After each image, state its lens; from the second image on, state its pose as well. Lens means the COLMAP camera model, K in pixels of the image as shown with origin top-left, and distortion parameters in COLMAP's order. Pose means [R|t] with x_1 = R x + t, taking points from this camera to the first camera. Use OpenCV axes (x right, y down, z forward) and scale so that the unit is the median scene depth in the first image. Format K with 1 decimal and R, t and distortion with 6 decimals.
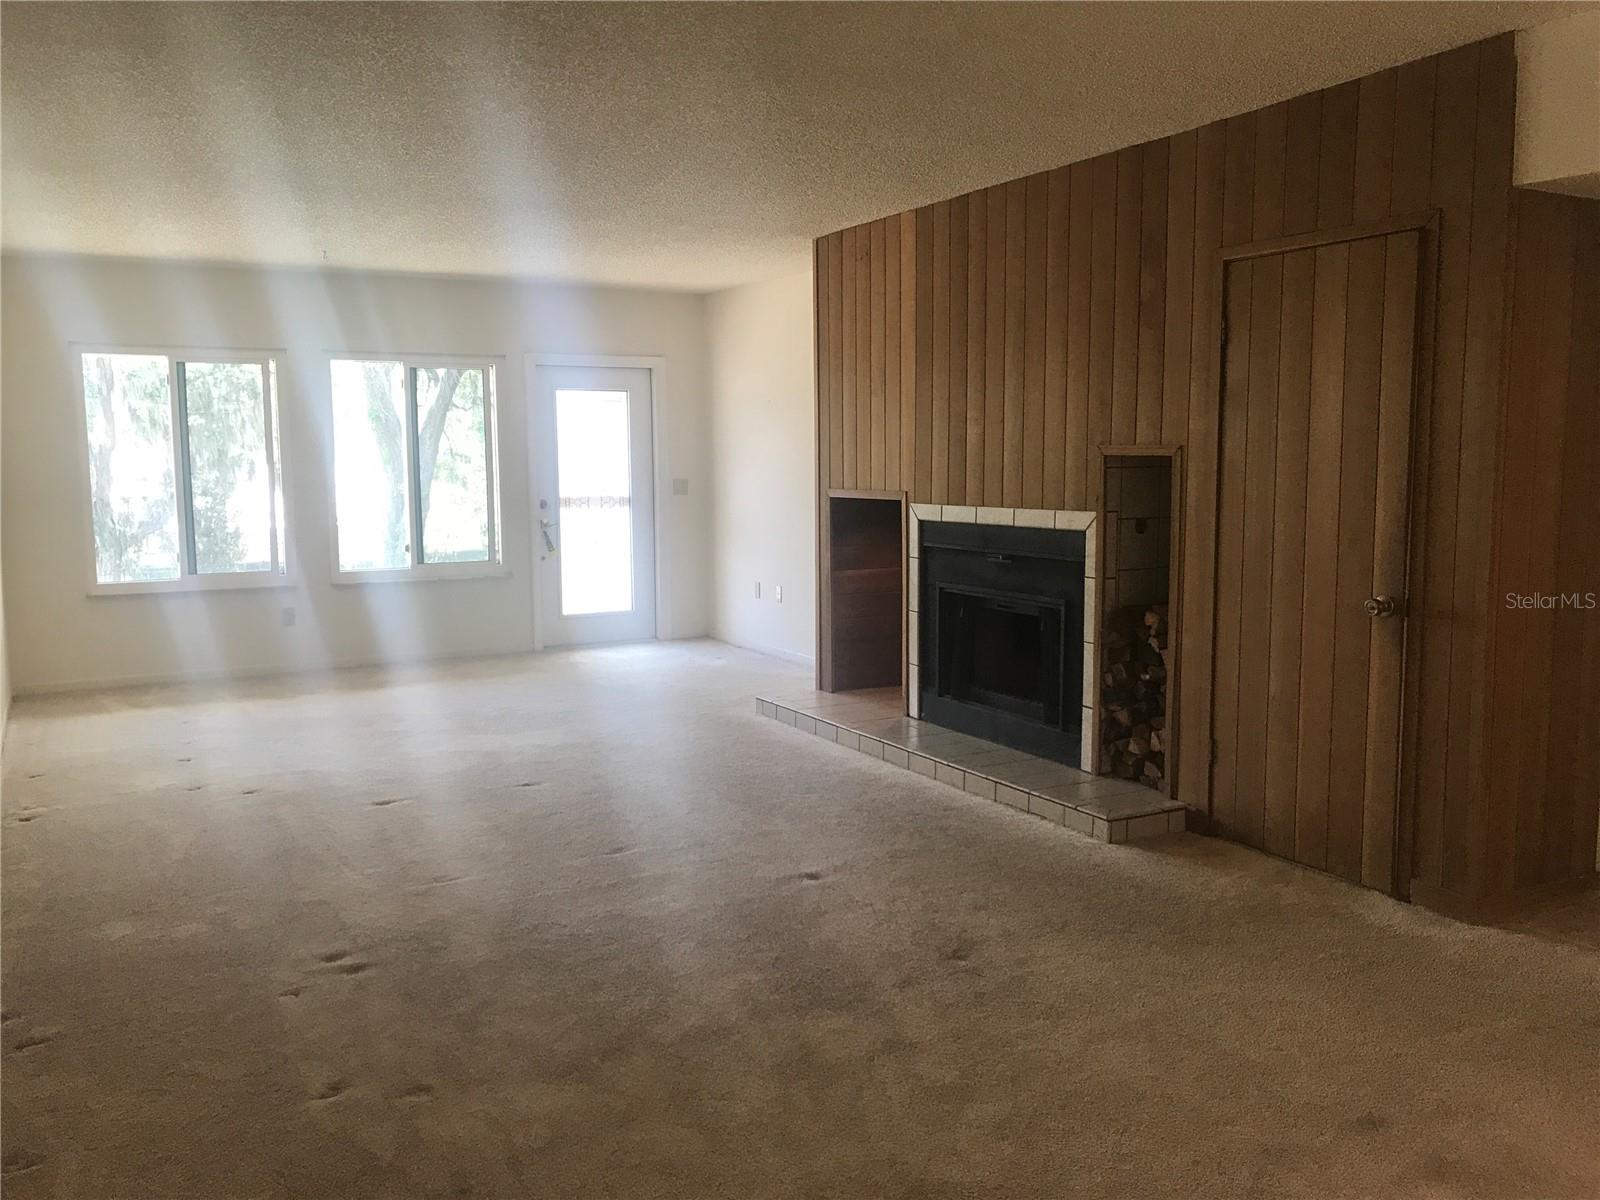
lens RADIAL K [[1281.3, 0, 800.0], [0, 1281.3, 600.0], [0, 0, 1]] dist [0.002708, 0.000724]
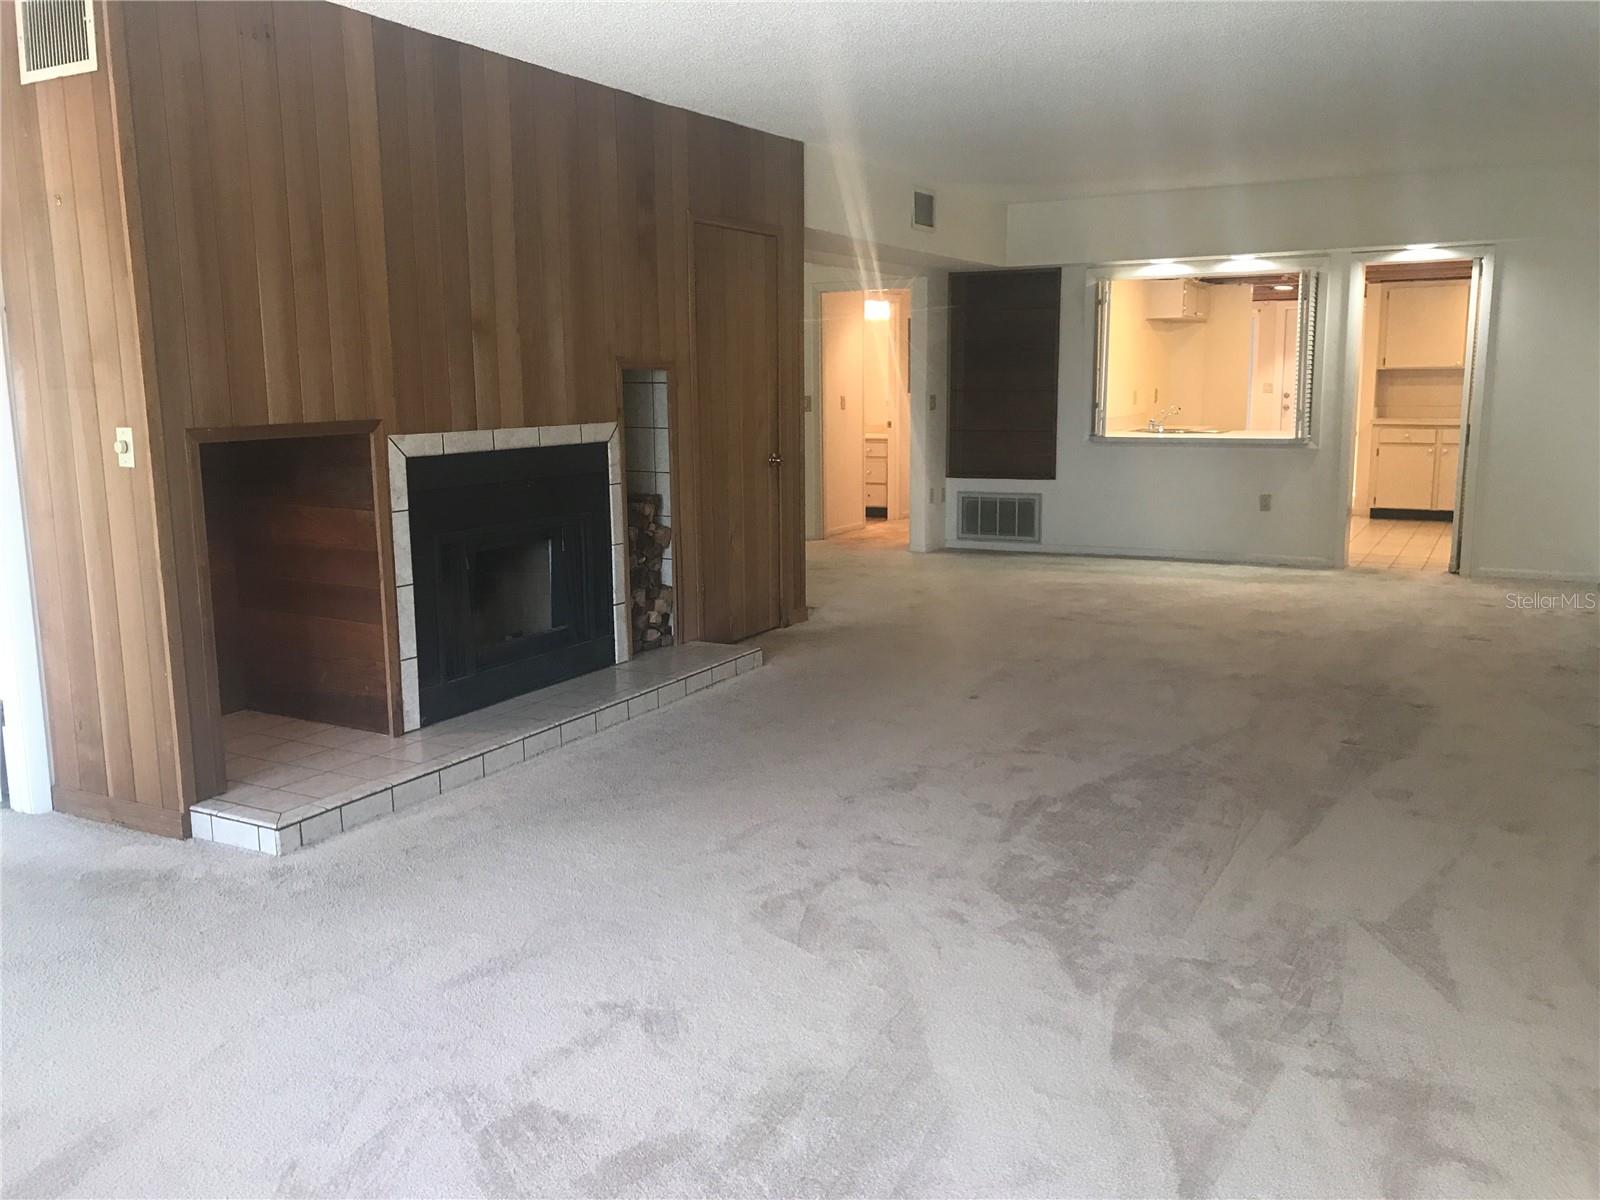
lens RADIAL K [[1328.6, 0, 800.0], [0, 1328.6, 600.0], [0, 0, 1]] dist [-0.000435, -0.000874]
pose [[-0.545692, -0.127037, 0.828300, -0.747128], [0.103246, 0.970719, 0.216900, -0.139899], [-0.831601, 0.203879, -0.516598, 1.374512]]
